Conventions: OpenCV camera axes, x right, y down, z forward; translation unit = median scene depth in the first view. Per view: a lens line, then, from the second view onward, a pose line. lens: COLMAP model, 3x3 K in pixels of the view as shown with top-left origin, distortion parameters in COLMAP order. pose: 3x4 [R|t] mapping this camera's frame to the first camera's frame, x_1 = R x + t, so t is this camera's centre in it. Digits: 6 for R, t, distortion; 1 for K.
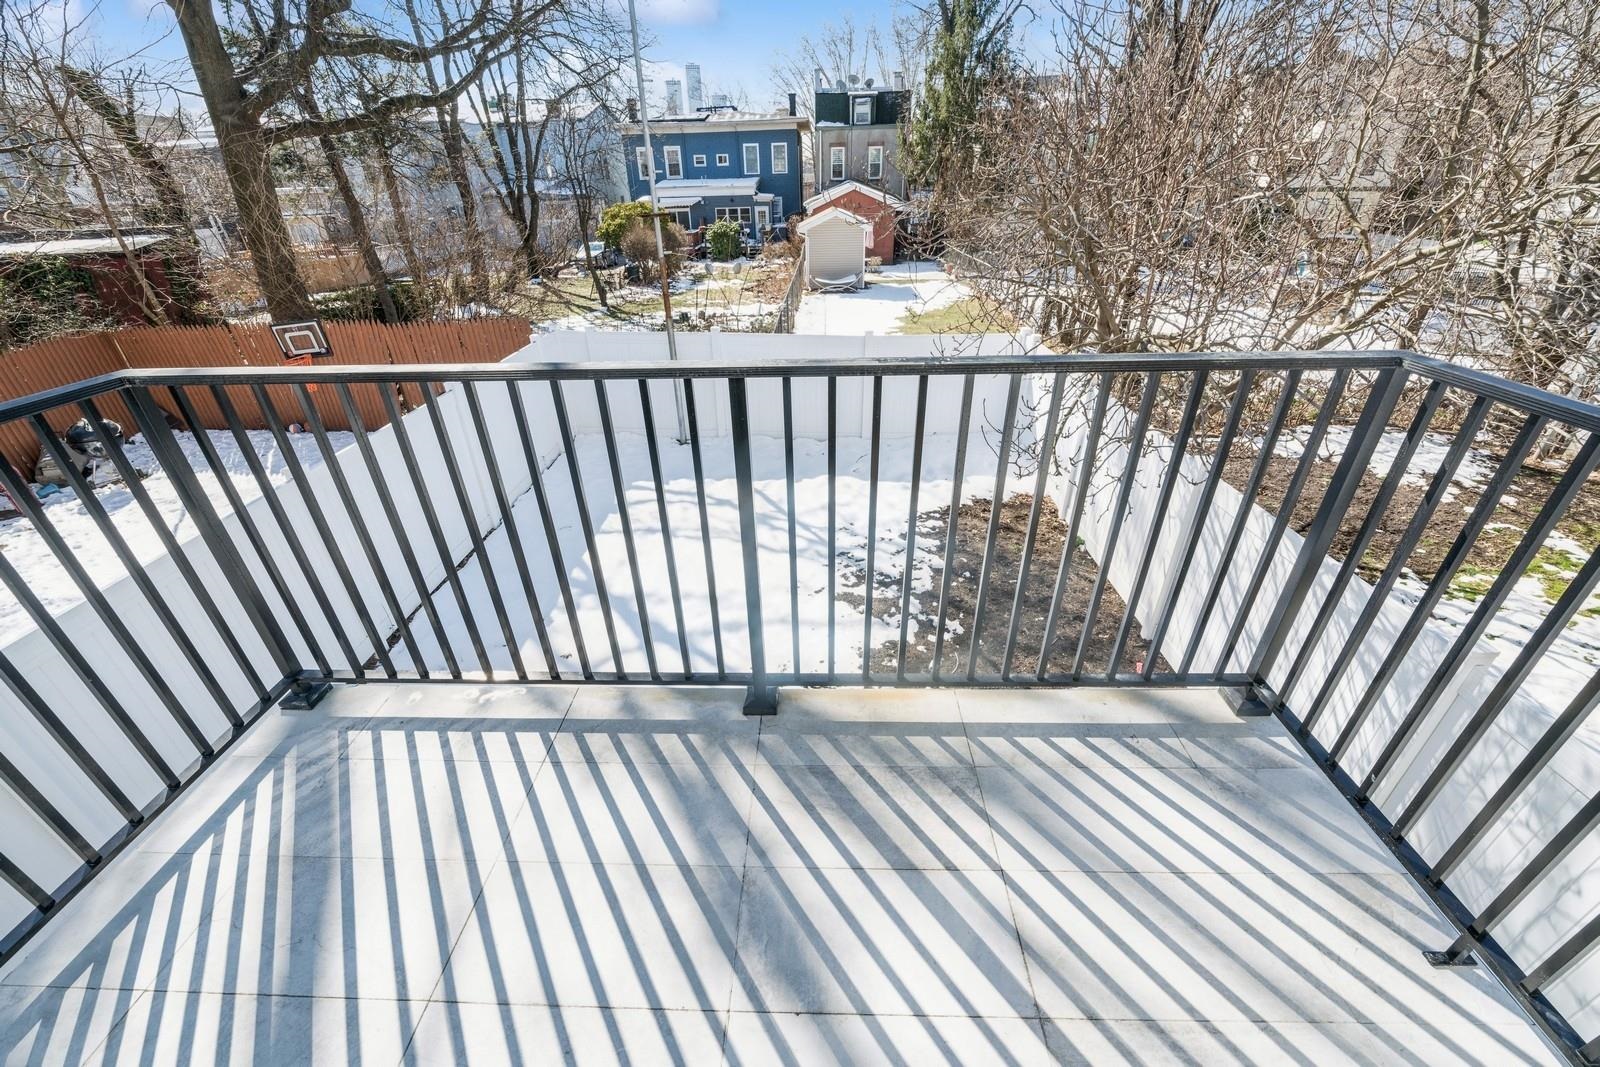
lens RADIAL K [[621.3, 0, 801.0], [0, 621.3, 532.2], [0, 0, 1]] dist [-0.008925, 0.000330]
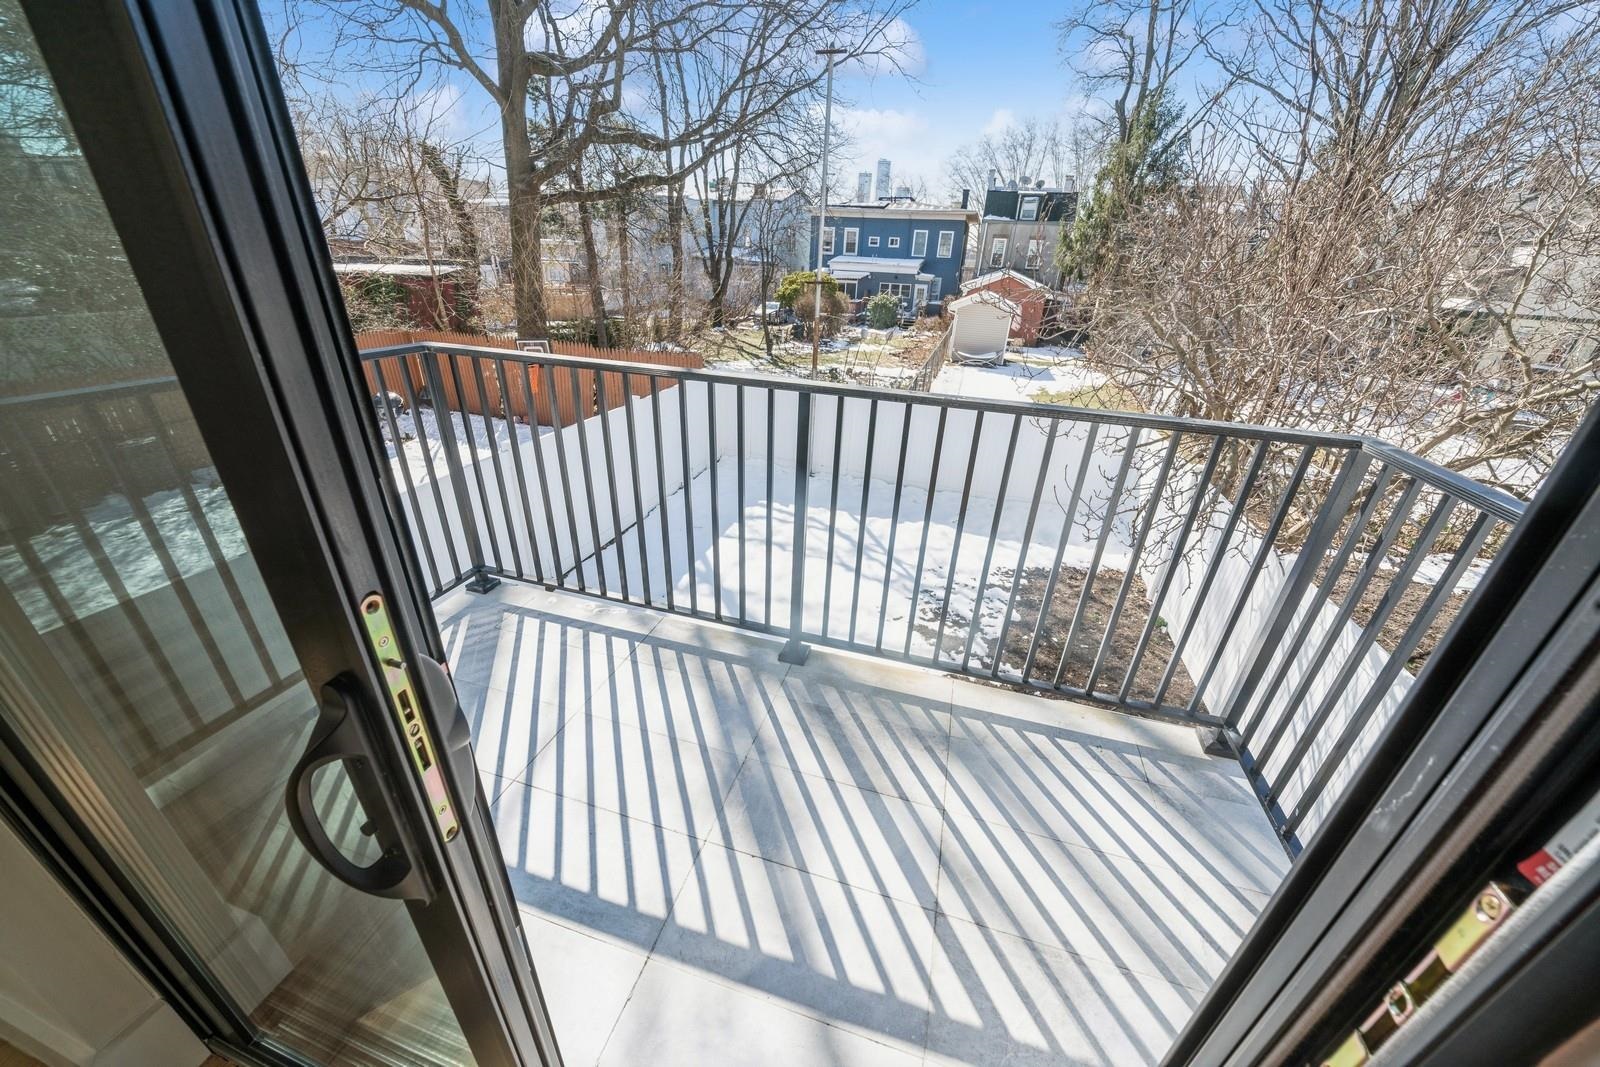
lens RADIAL K [[569.9, 0, 803.7], [0, 569.9, 533.0], [0, 0, 1]] dist [-0.008635, 0.000217]
pose [[0.966799, 0.166192, -0.194112, 0.019602], [-0.178959, 0.982582, -0.050071, 0.012325], [0.182410, 0.083146, 0.979701, -0.020954]]
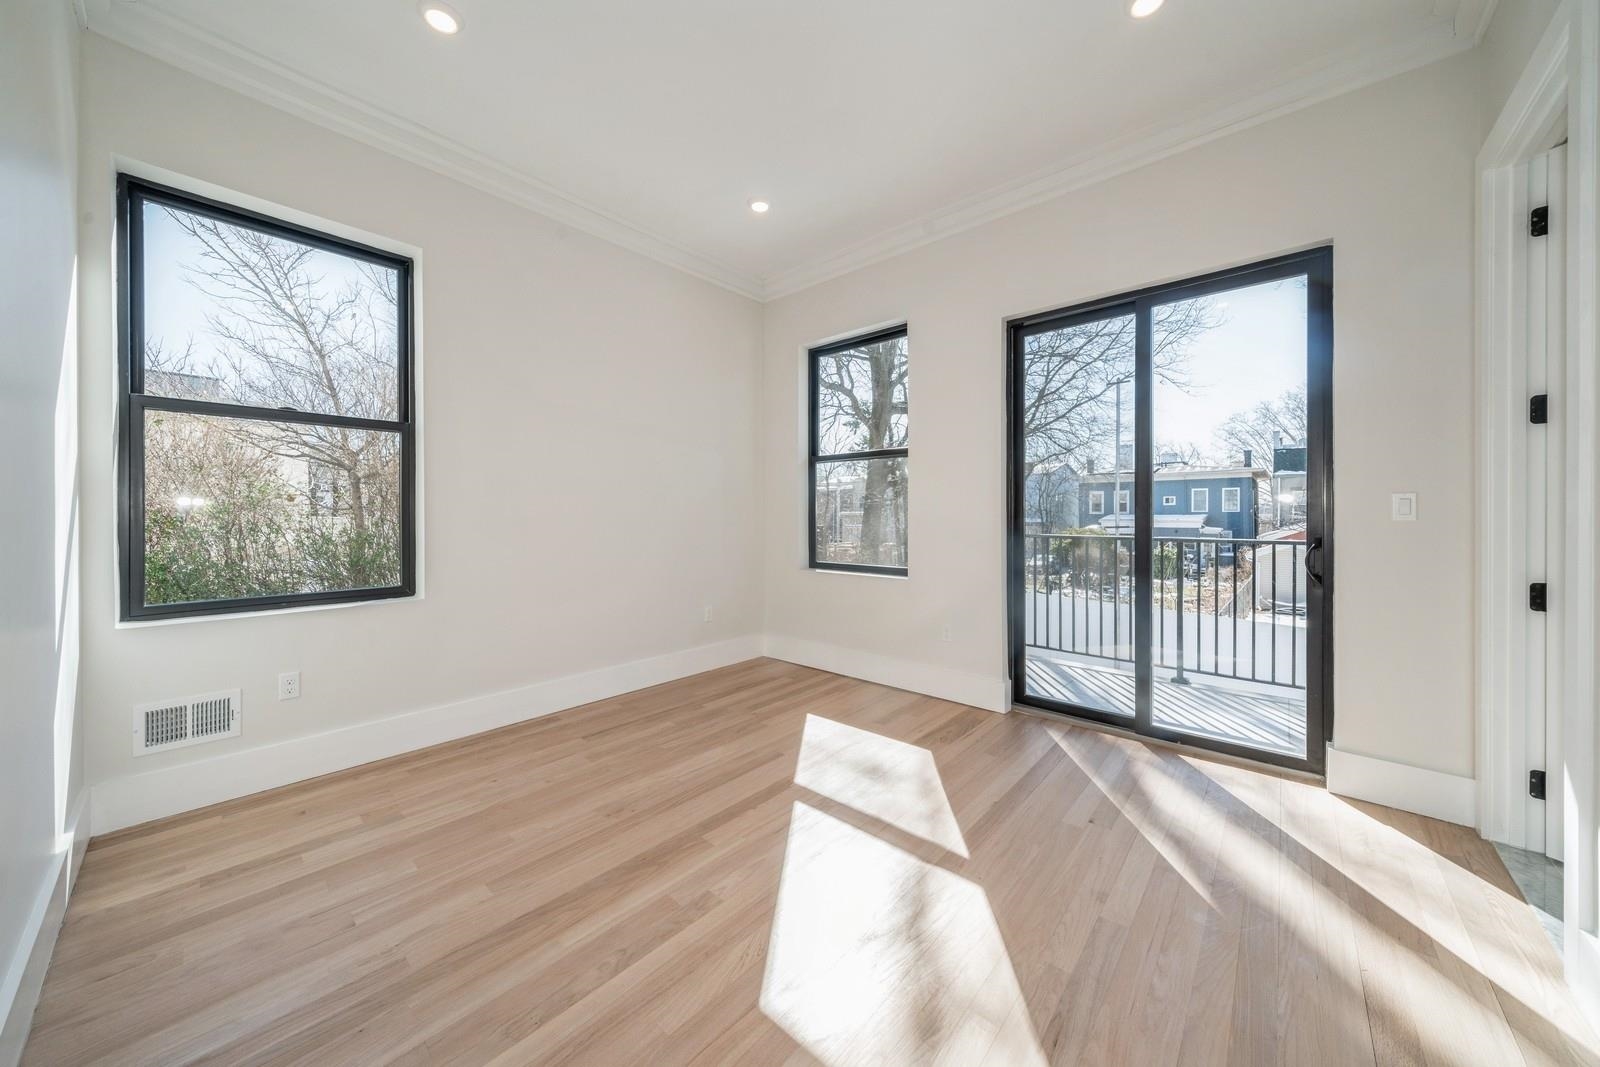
lens RADIAL K [[554.0, 0, 812.0], [0, 554.0, 519.0], [0, 0, 1]] dist [-0.005530, 0.000152]
pose [[0.777010, 0.026068, -0.628948, 0.026002], [-0.329426, 0.868242, -0.370990, 0.170226], [0.536408, 0.495455, 0.683221, -0.257086]]
